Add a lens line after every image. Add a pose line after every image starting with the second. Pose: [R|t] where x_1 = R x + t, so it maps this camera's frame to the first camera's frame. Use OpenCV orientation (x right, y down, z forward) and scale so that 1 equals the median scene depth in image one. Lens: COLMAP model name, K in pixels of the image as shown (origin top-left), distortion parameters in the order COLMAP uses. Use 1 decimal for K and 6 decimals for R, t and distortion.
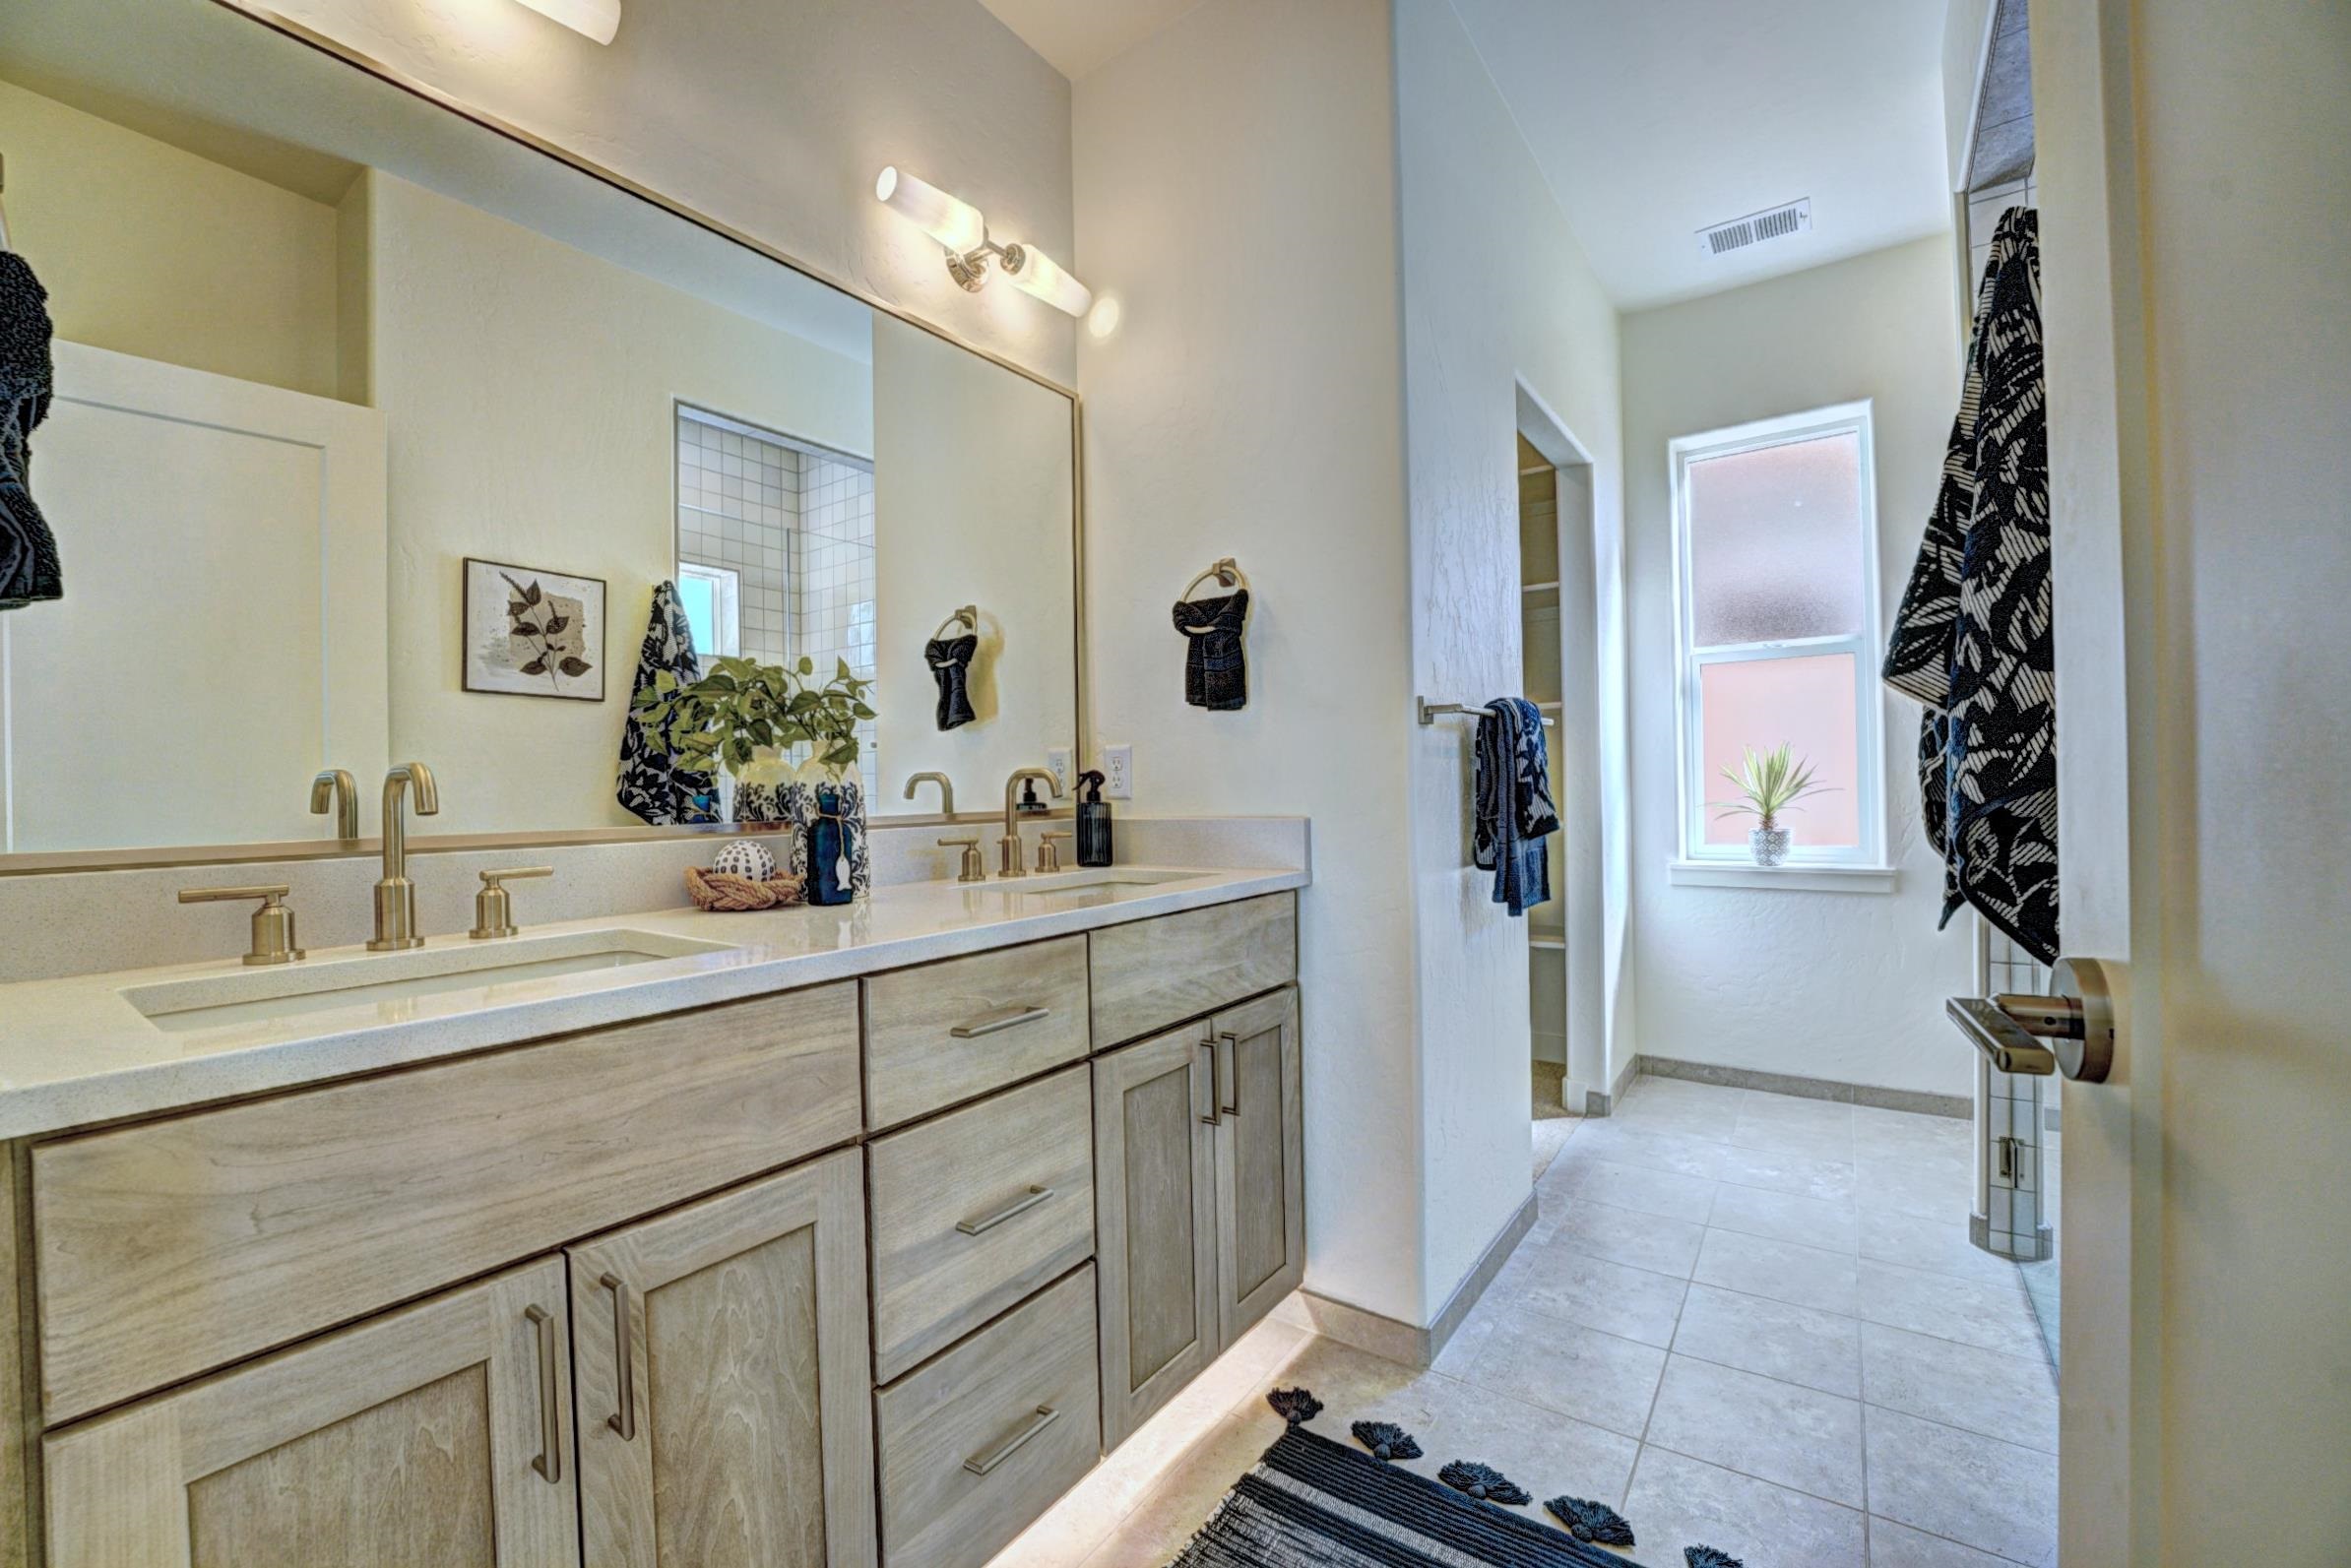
lens RADIAL K [[960.5, 0, 1174.5], [0, 960.5, 783.2], [0, 0, 1]] dist [-0.012151, 0.000033]
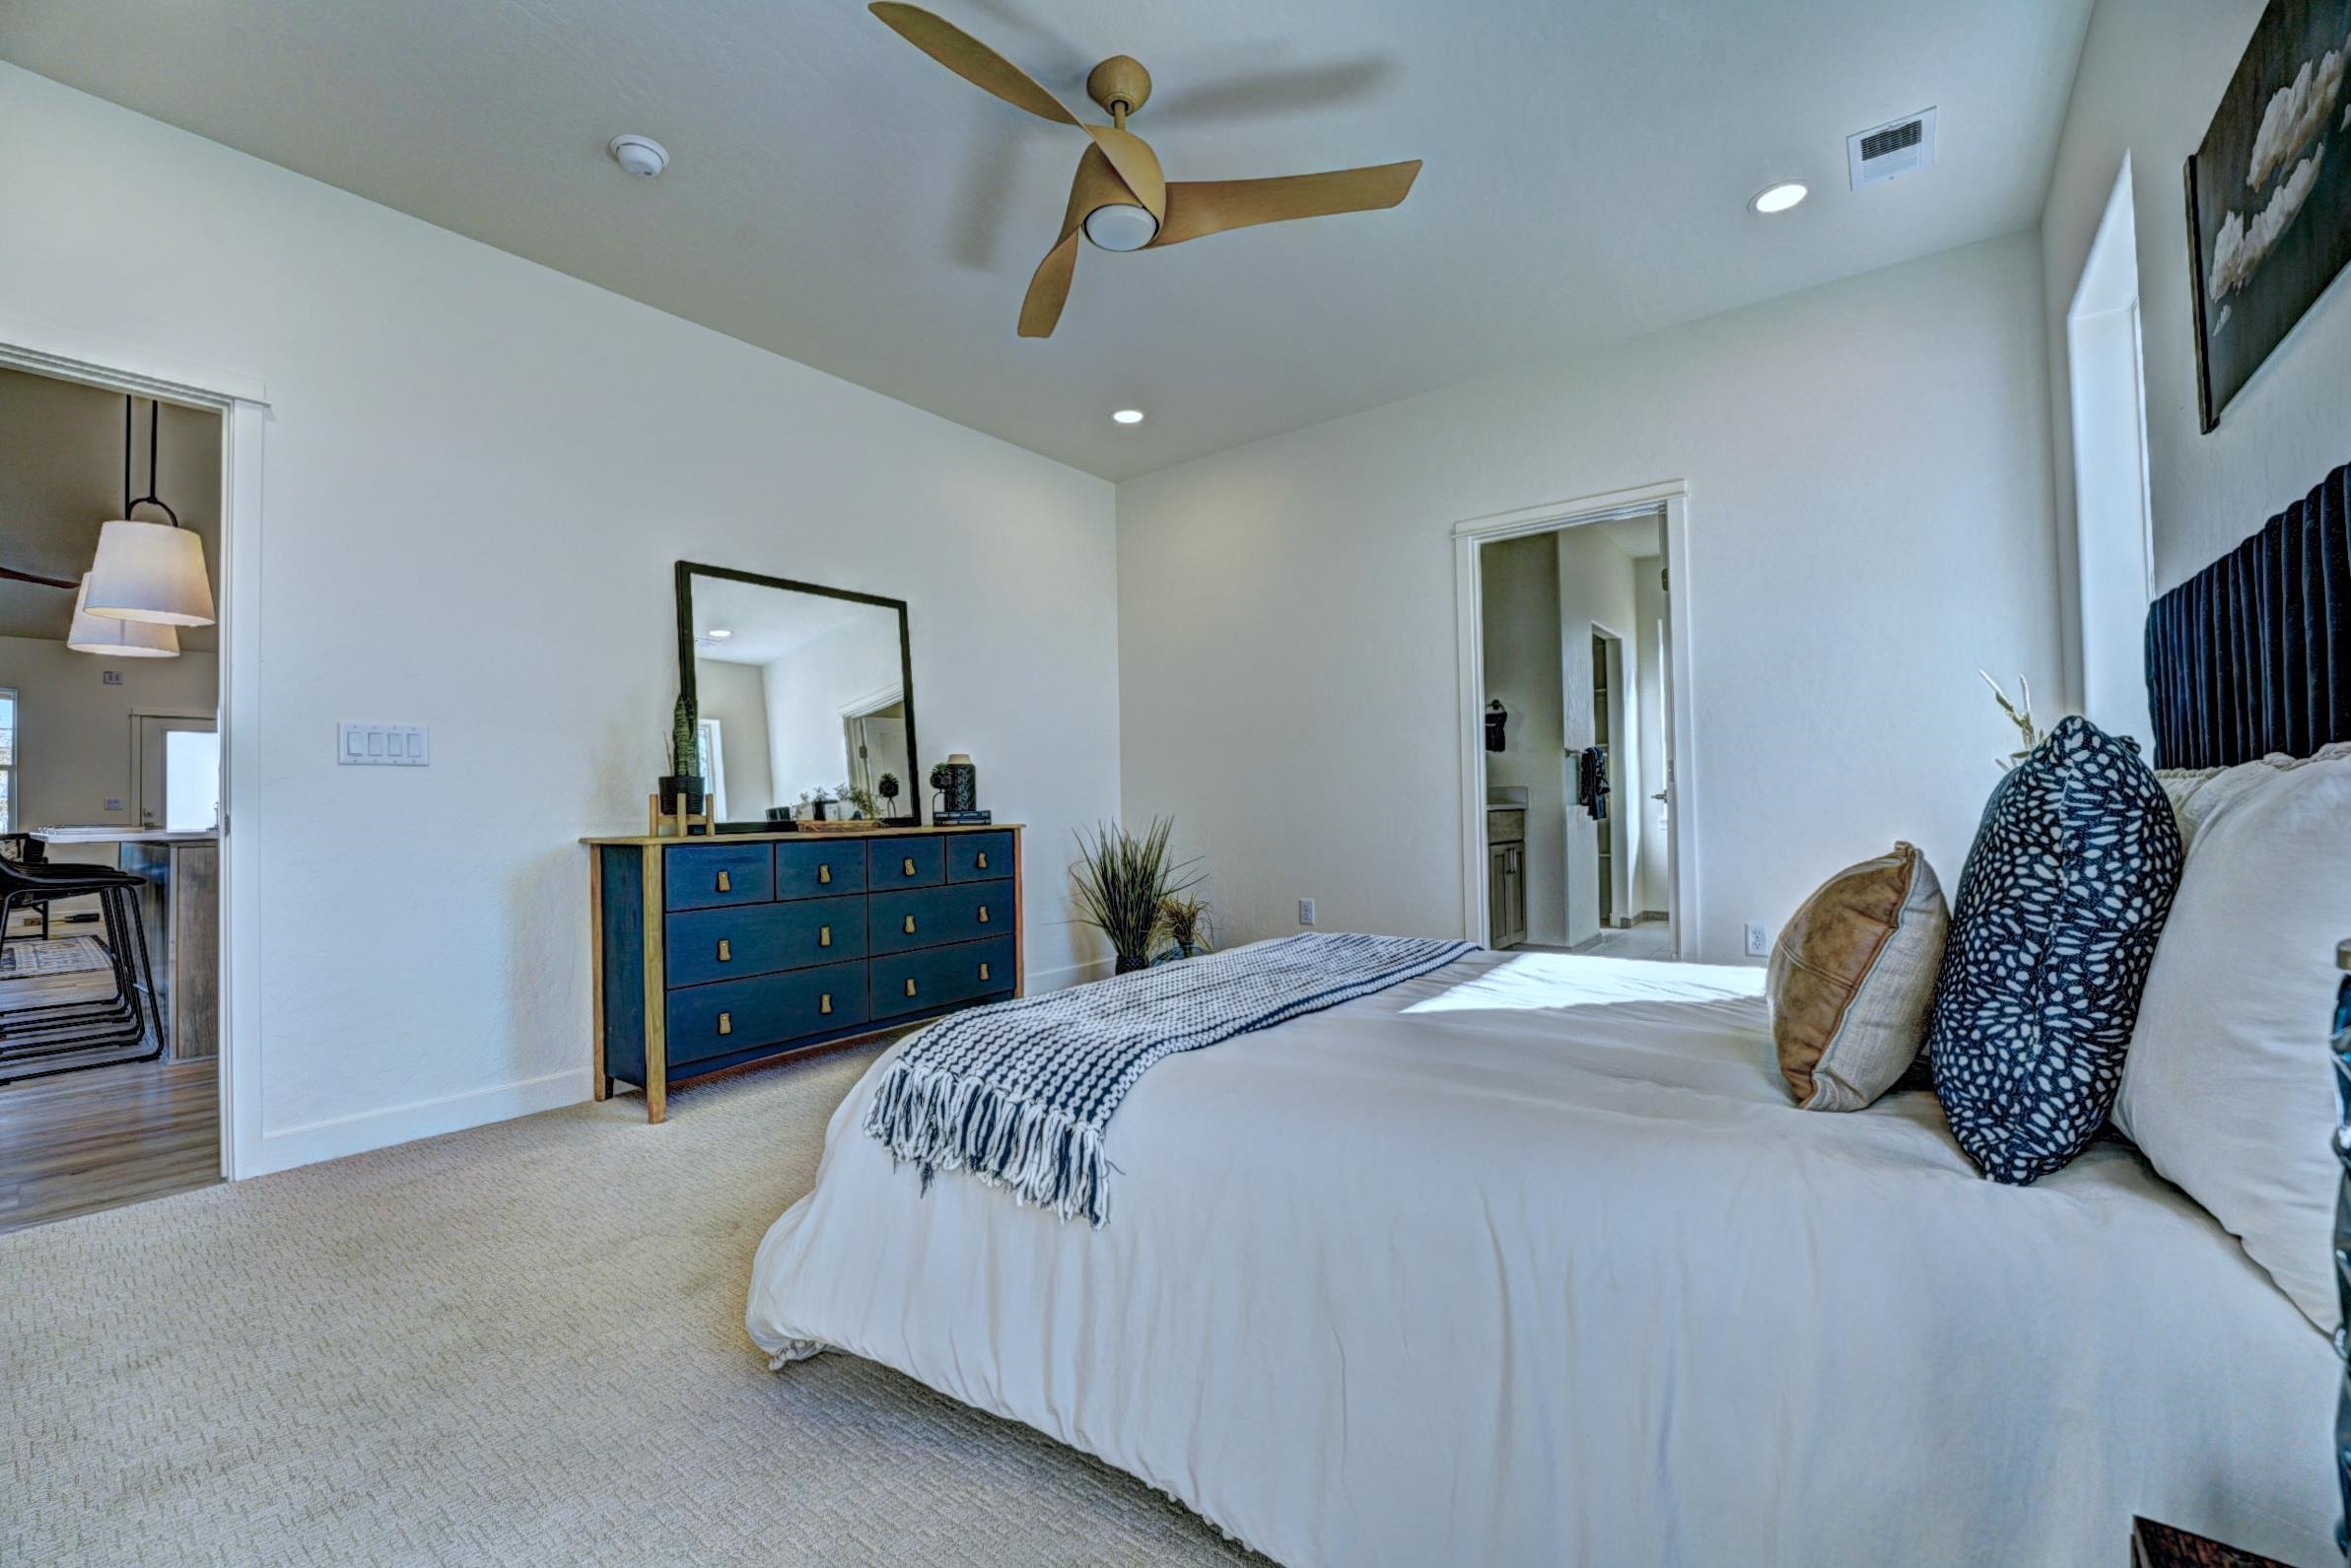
lens RADIAL K [[960.5, 0, 1175.4], [0, 960.5, 781.8], [0, 0, 1]] dist [-0.012151, 0.000033]
pose [[0.999269, 0.009524, -0.037020, -0.694790], [-0.010370, 0.999688, -0.022736, 0.081087], [0.036792, 0.023104, 0.999056, -1.680923]]
